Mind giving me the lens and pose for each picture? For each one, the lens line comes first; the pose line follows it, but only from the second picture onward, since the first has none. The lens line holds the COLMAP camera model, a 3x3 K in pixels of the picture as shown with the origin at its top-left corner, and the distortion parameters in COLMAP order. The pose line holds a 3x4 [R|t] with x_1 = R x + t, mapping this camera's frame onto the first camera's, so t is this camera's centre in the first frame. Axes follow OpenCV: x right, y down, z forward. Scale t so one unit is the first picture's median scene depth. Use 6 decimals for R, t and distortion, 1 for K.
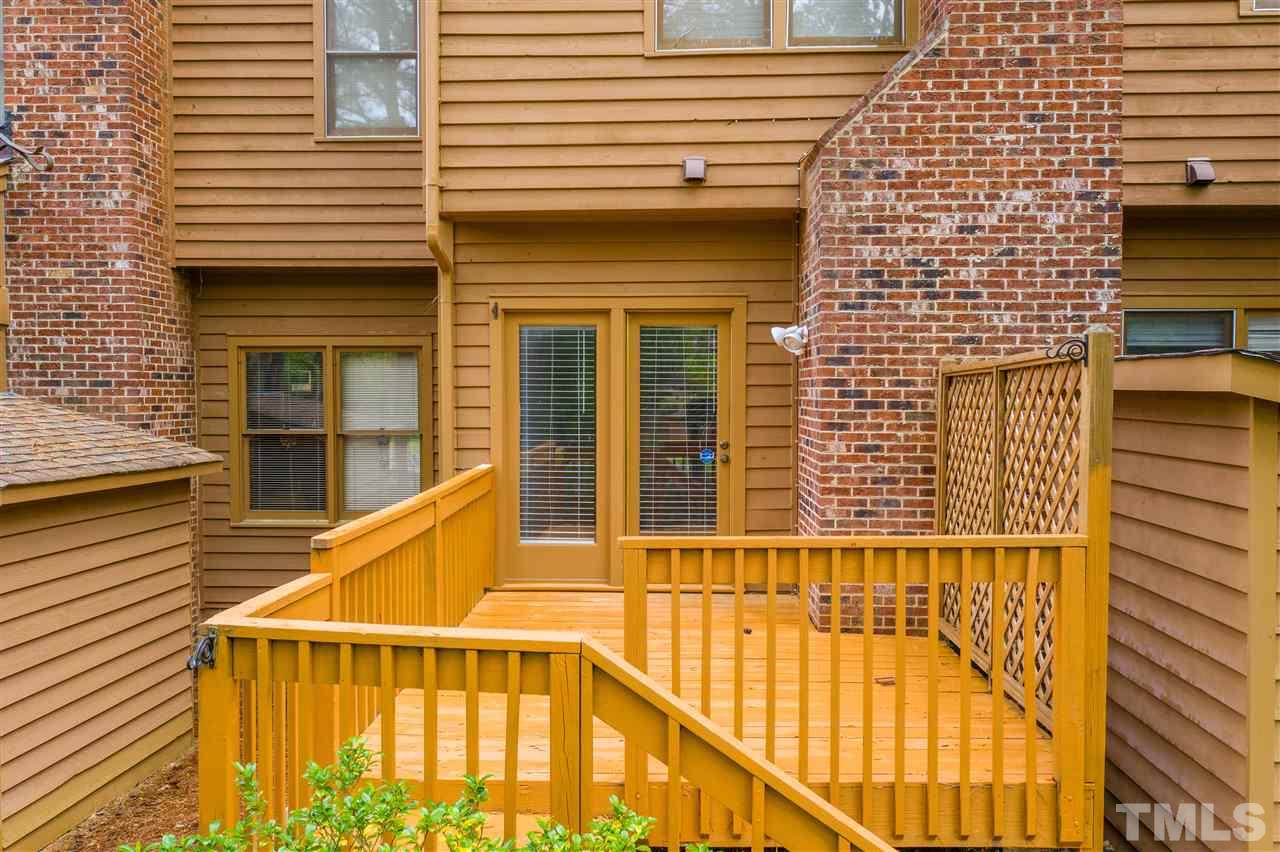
lens RADIAL K [[1023.8, 0, 645.8], [0, 1023.8, 425.2], [0, 0, 1]] dist [-0.002989, 0.013212]
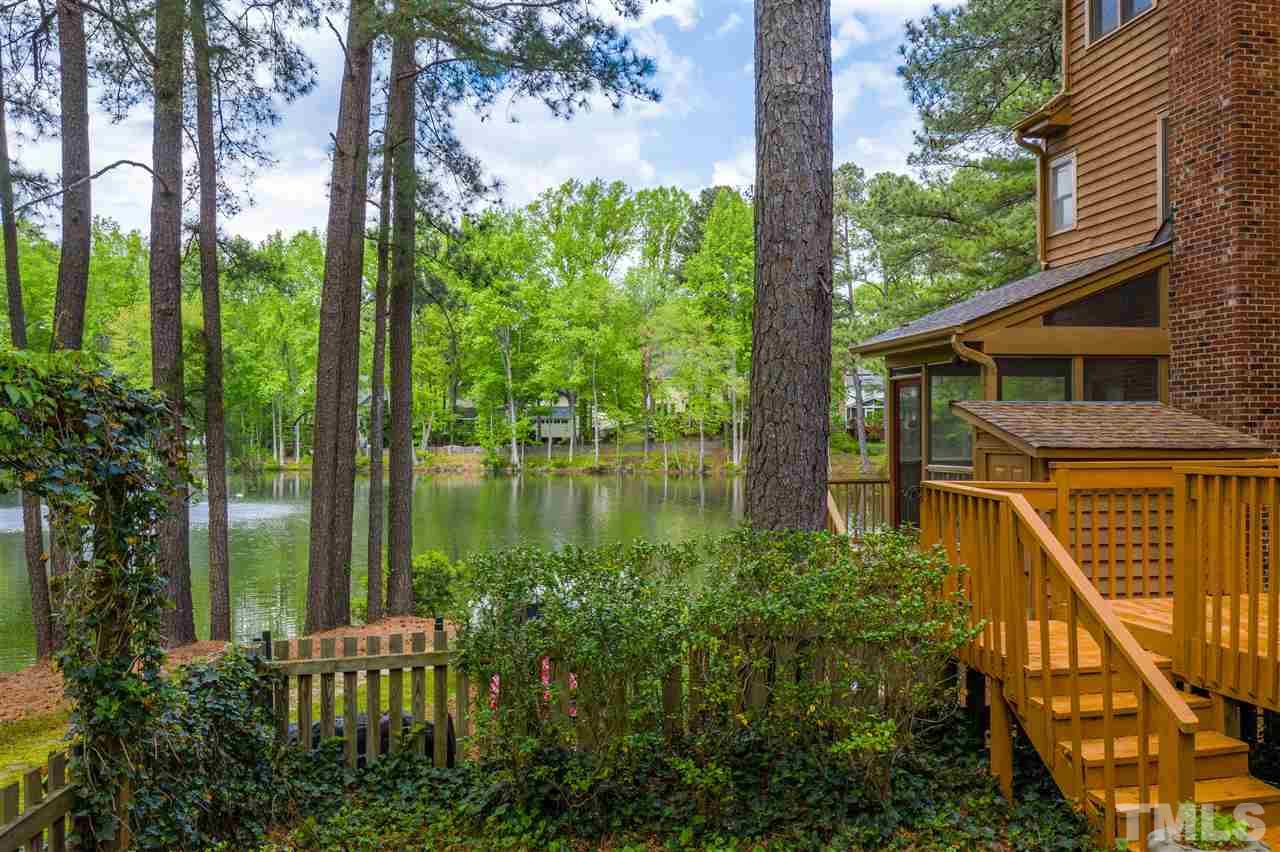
lens RADIAL K [[1023.8, 0, 647.4], [0, 1023.8, 429.9], [0, 0, 1]] dist [-0.002989, 0.013212]
pose [[0.227152, -0.011075, -0.973796, 0.643386], [-0.027015, 0.999479, -0.017669, 0.054991], [0.973485, 0.030321, 0.226734, -0.033554]]
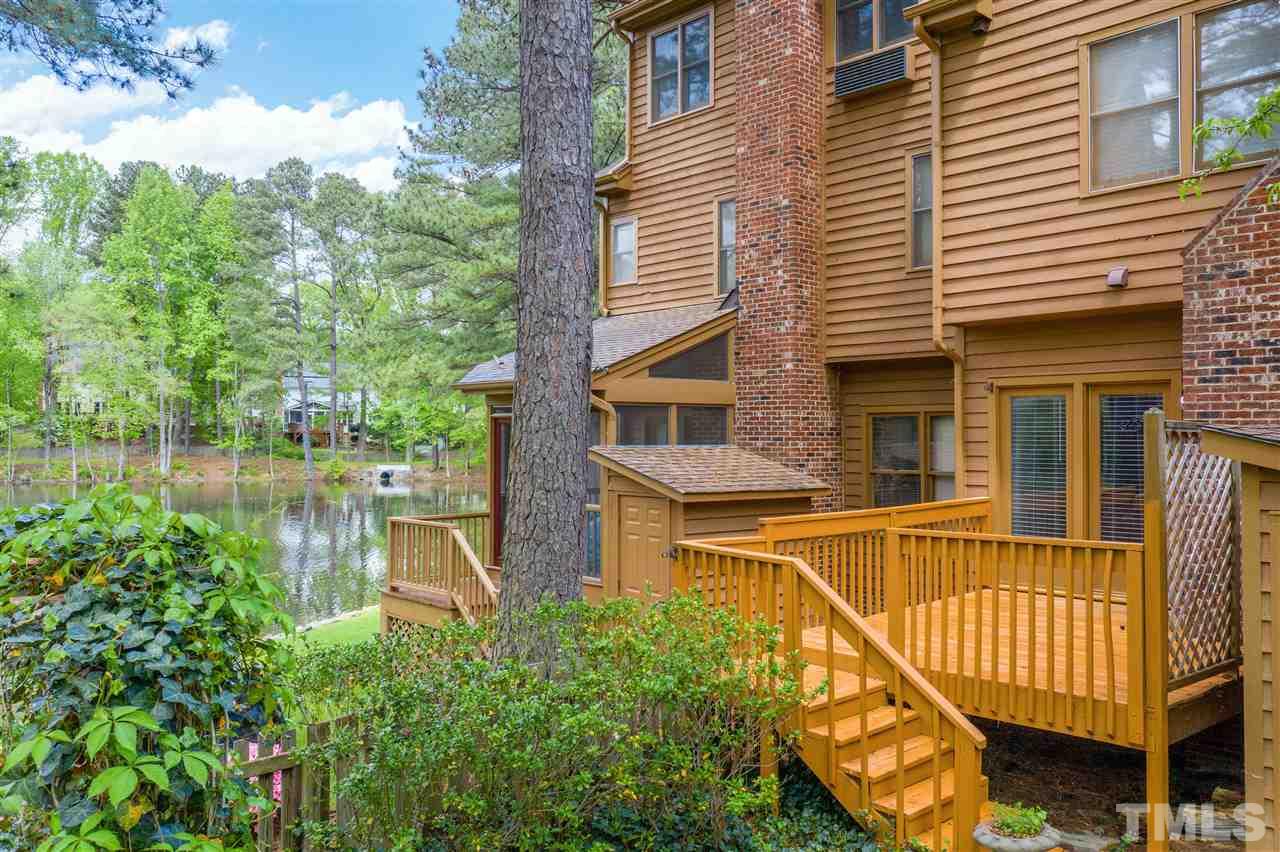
lens RADIAL K [[1023.8, 0, 645.9], [0, 1023.8, 428.1], [0, 0, 1]] dist [-0.002989, 0.013212]
pose [[0.706389, -0.007329, -0.707786, 0.507740], [-0.022100, 0.999231, -0.032403, -0.000331], [0.707479, 0.038532, 0.705683, -0.322980]]
